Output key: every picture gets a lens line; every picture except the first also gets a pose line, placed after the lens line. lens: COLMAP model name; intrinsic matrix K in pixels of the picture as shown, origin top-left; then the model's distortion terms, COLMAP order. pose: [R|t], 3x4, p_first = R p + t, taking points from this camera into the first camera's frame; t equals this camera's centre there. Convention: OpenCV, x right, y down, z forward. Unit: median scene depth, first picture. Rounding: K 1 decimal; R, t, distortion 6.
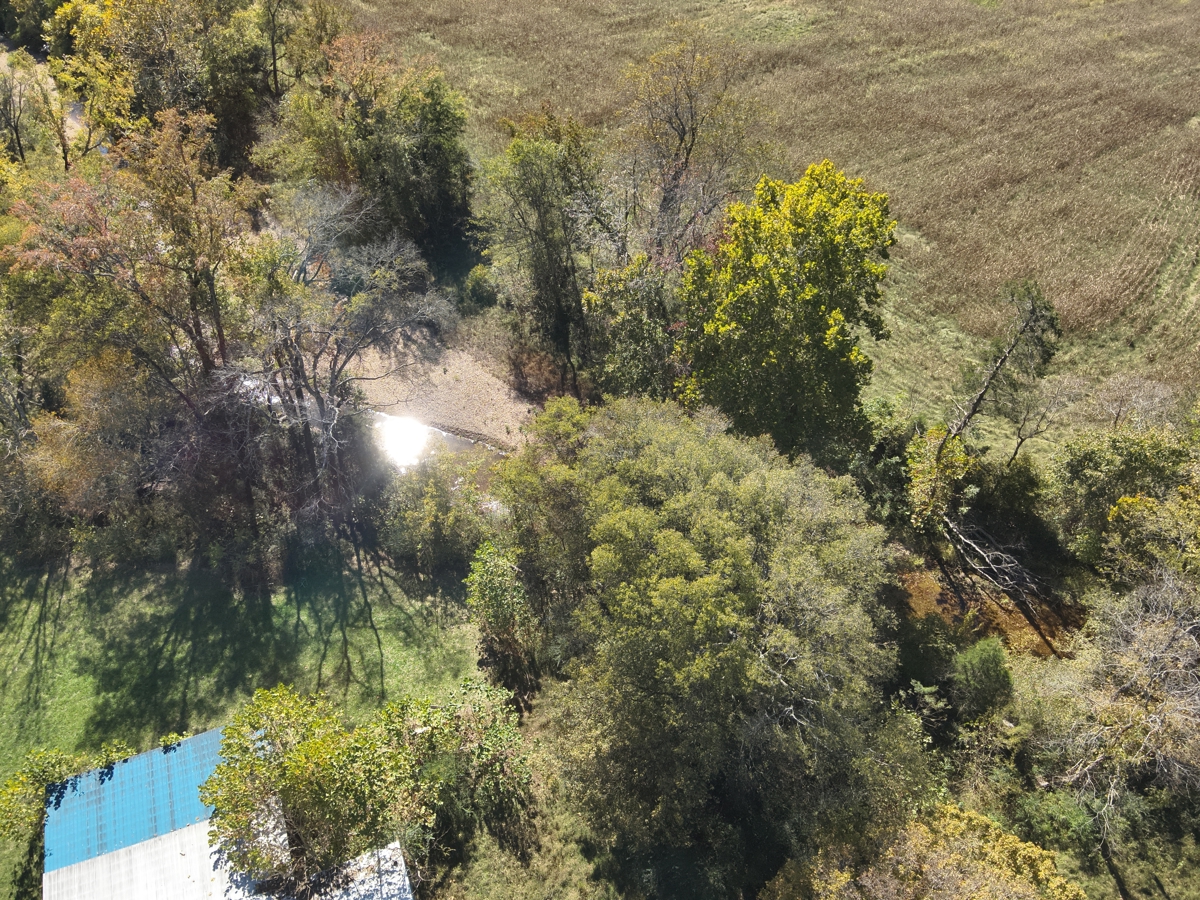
lens RADIAL K [[860.0, 0, 613.2], [0, 860.0, 455.0], [0, 0, 1]] dist [0.011287, -0.032482]
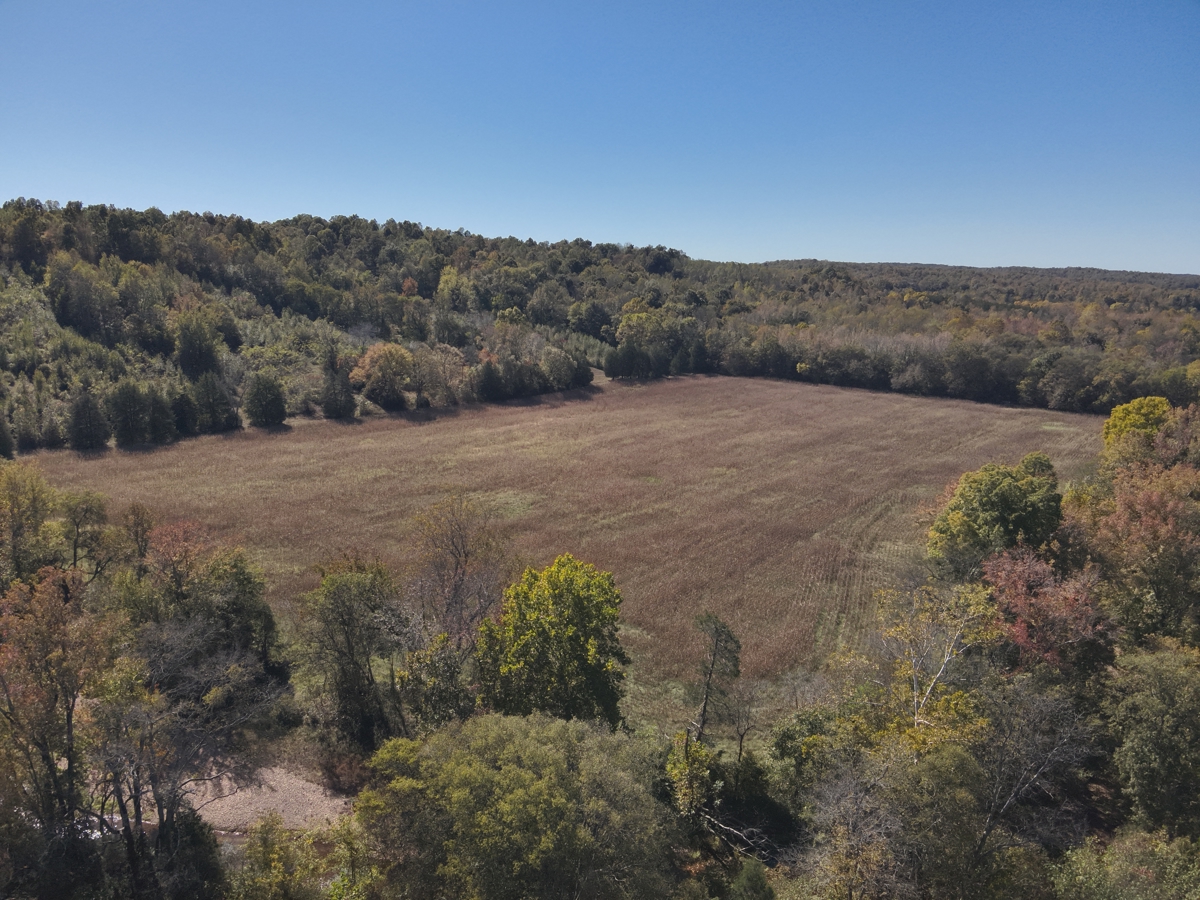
lens RADIAL K [[860.0, 0, 597.0], [0, 860.0, 448.7], [0, 0, 1]] dist [0.011287, -0.032482]
pose [[0.955381, -0.049448, 0.291208, -0.081693], [0.198145, 0.838441, -0.507696, 0.181190], [-0.219056, 0.542744, 0.810829, -0.210653]]
